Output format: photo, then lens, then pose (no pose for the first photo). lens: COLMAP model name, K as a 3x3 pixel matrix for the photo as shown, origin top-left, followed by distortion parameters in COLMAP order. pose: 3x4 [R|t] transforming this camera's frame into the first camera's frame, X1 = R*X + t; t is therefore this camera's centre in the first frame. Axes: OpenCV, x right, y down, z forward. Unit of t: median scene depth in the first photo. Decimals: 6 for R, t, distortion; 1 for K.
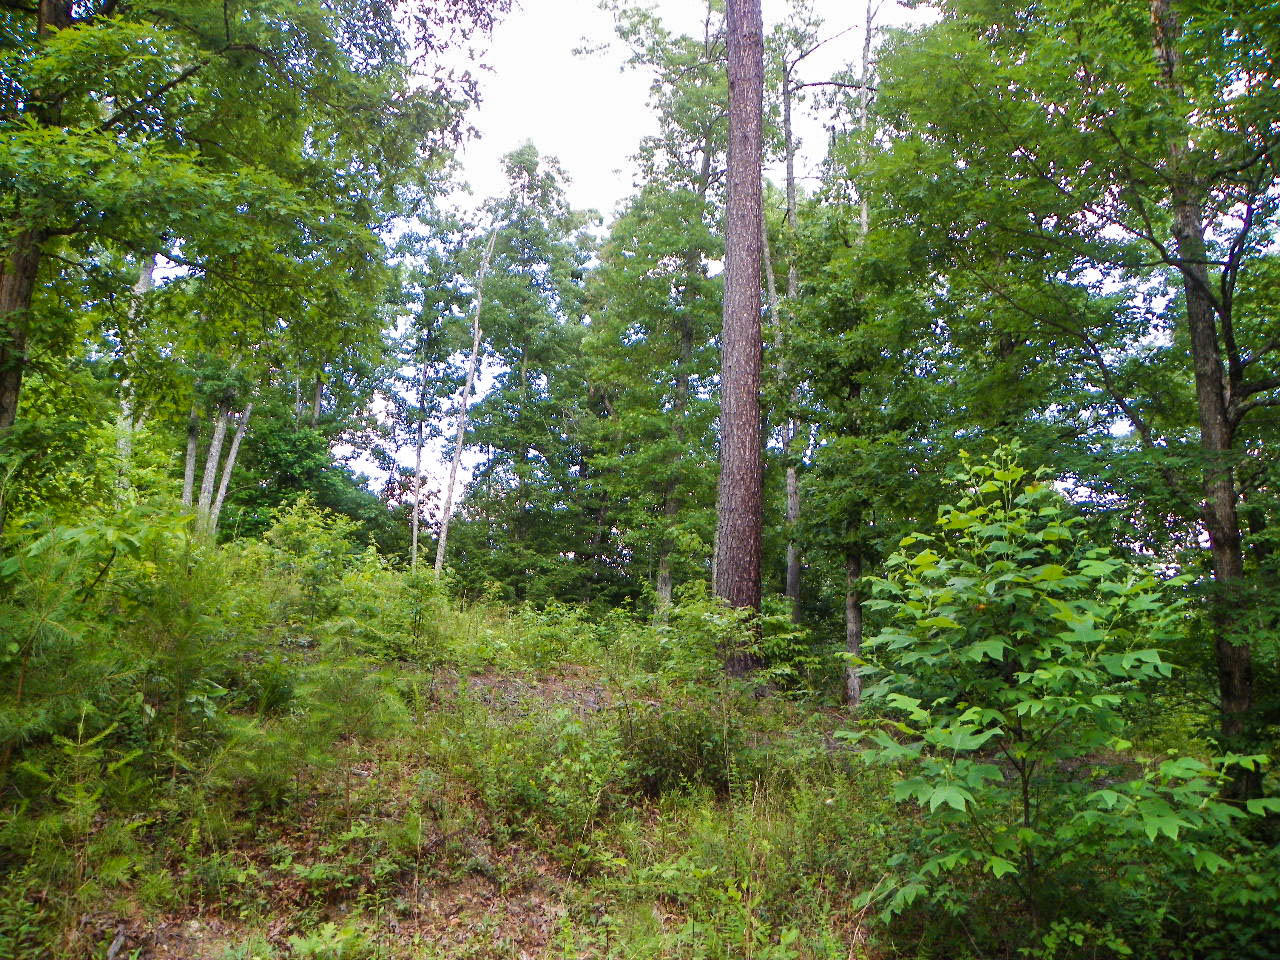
lens RADIAL K [[974.0, 0, 640.0], [0, 974.0, 480.0], [0, 0, 1]] dist [-0.164074, 0.117266]
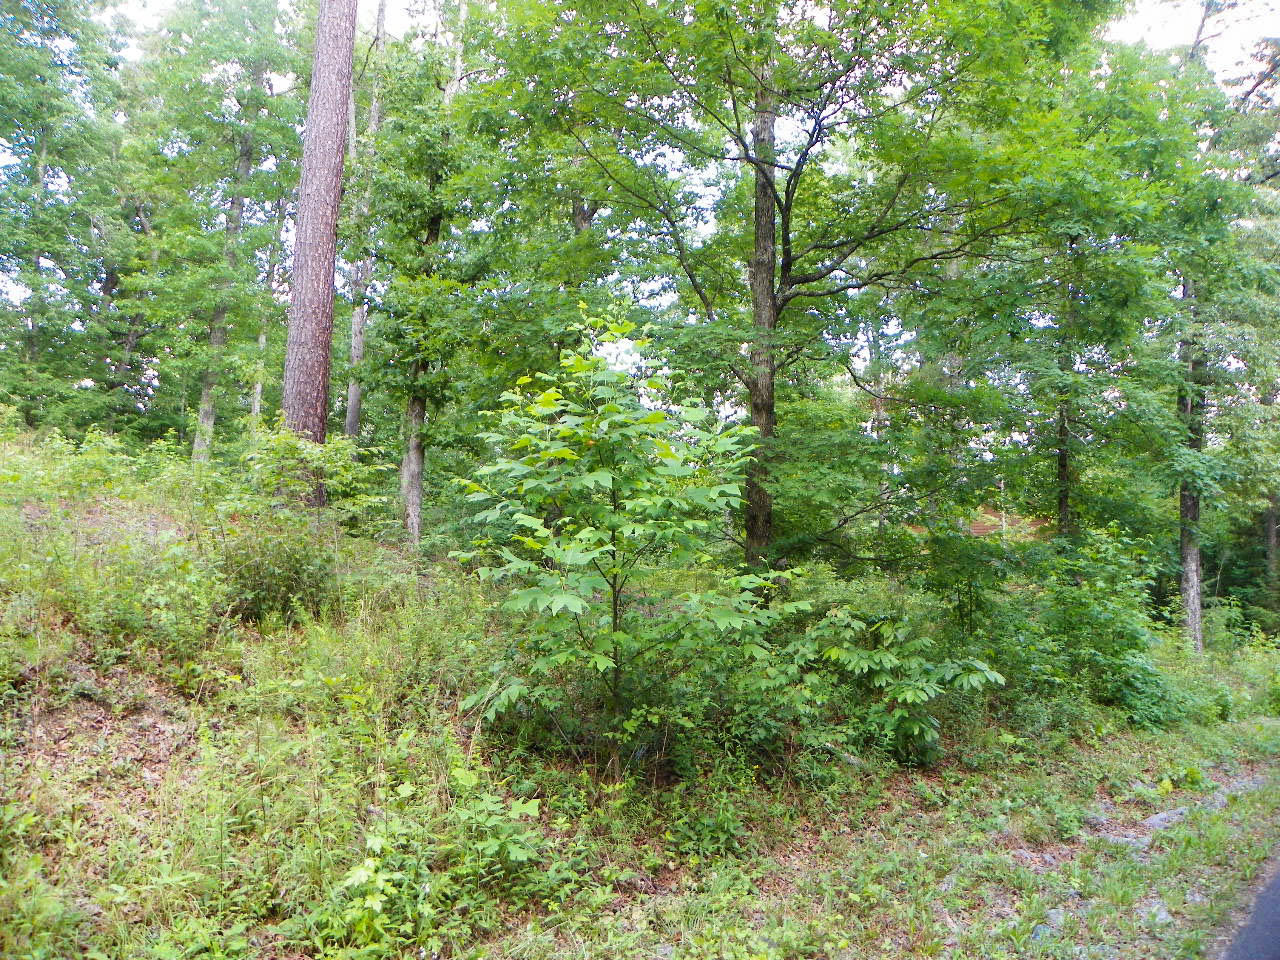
lens RADIAL K [[974.0, 0, 640.0], [0, 974.0, 480.0], [0, 0, 1]] dist [-0.164074, 0.117266]
pose [[0.888403, 0.028608, 0.458172, -0.069455], [-0.099687, 0.986263, 0.131713, 0.011118], [-0.448110, -0.162688, 0.879051, -0.028783]]
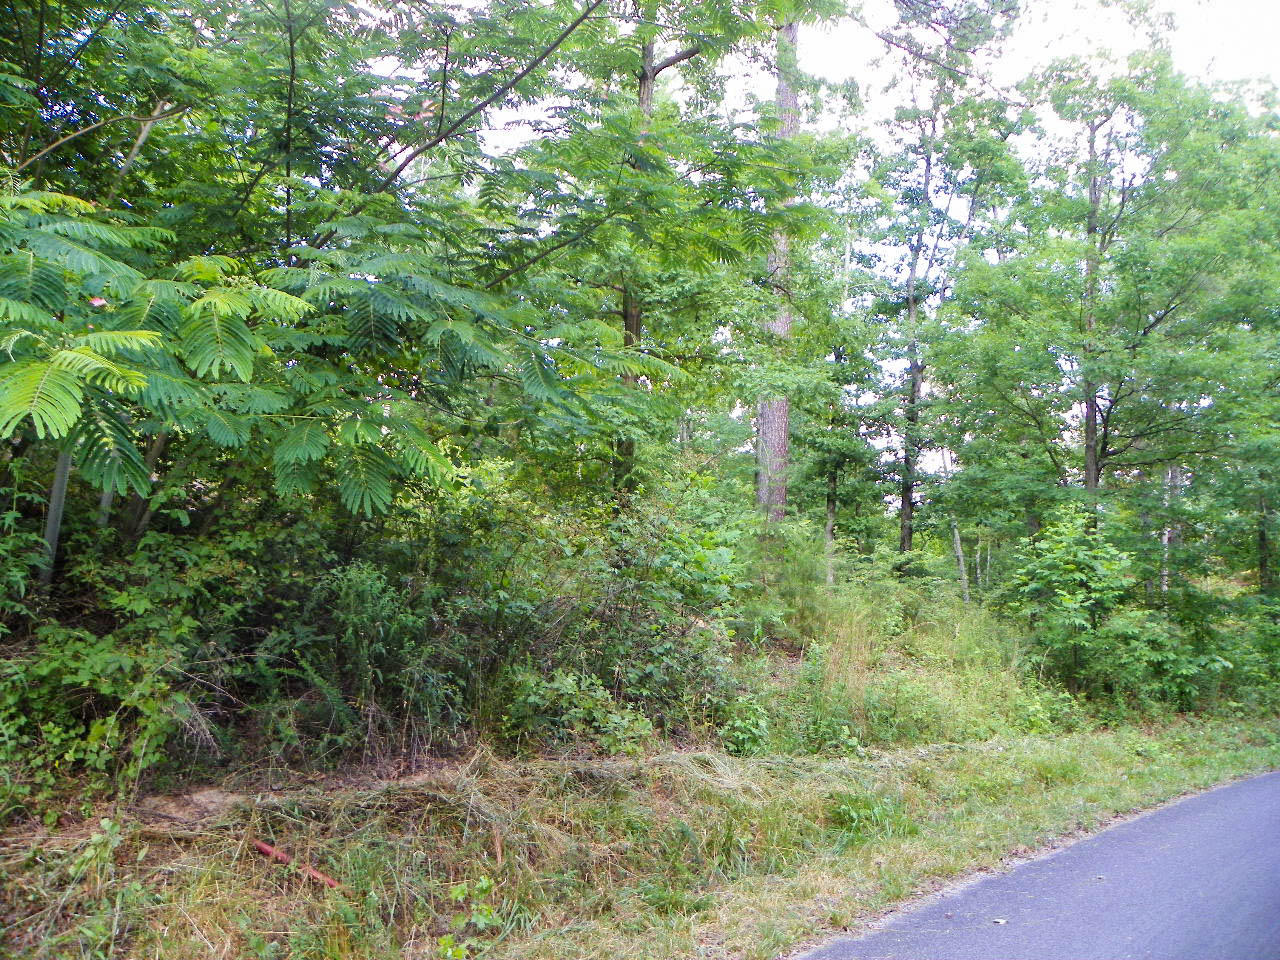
lens RADIAL K [[965.7, 0, 641.9], [0, 965.7, 487.5], [0, 0, 1]] dist [-0.158982, 0.097469]
pose [[0.955162, 0.036628, 0.293809, -0.913395], [-0.072526, 0.991032, 0.112229, -0.162331], [-0.287064, -0.128505, 0.949253, -0.688531]]
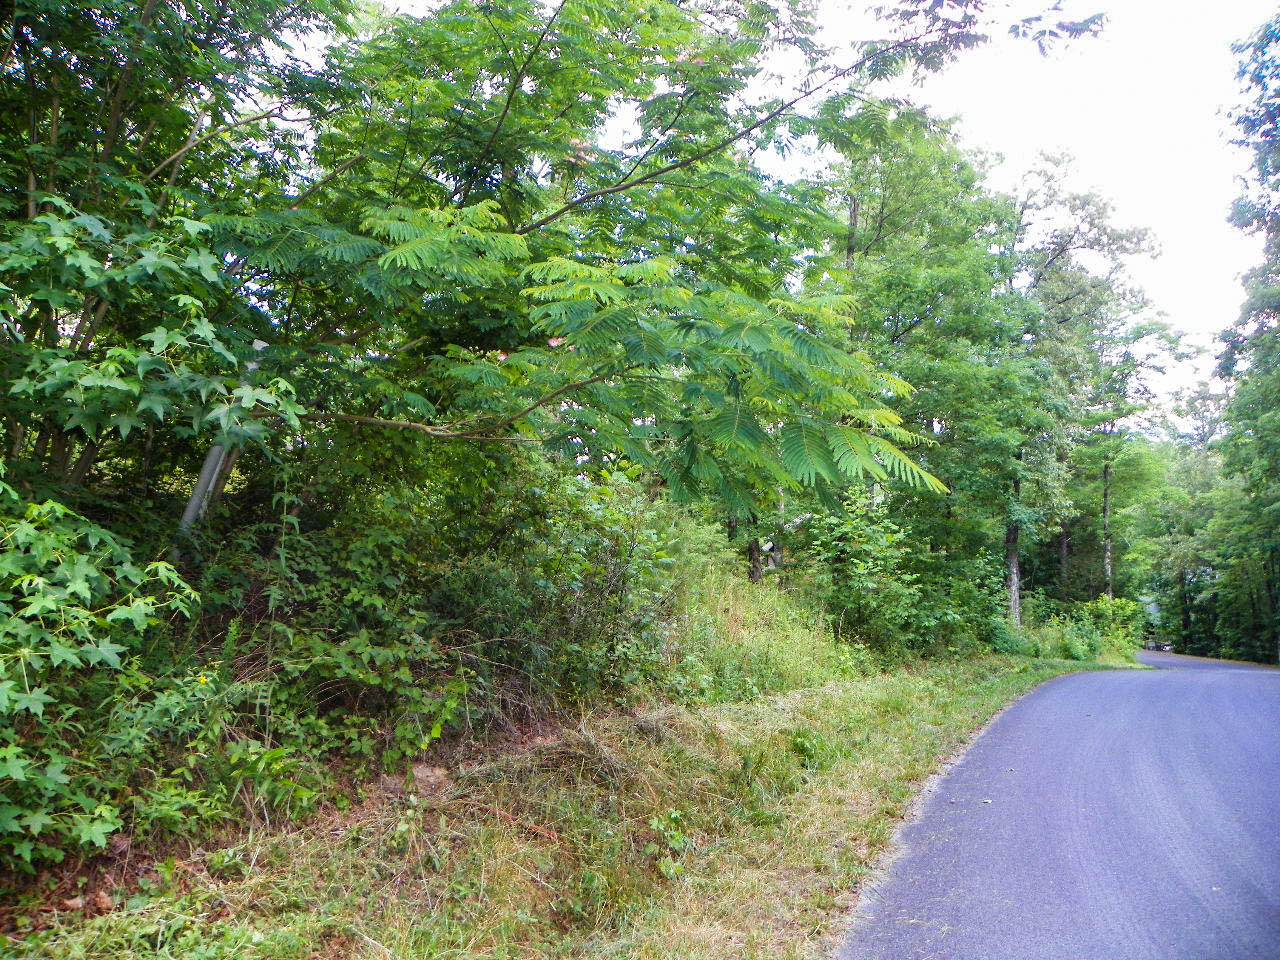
lens RADIAL K [[965.7, 0, 641.9], [0, 965.7, 487.5], [0, 0, 1]] dist [-0.158982, 0.097469]
pose [[0.794908, 0.030280, 0.605974, -1.252694], [-0.121169, 0.986557, 0.109651, -0.166444], [-0.594508, -0.160588, 0.787891, -0.660788]]
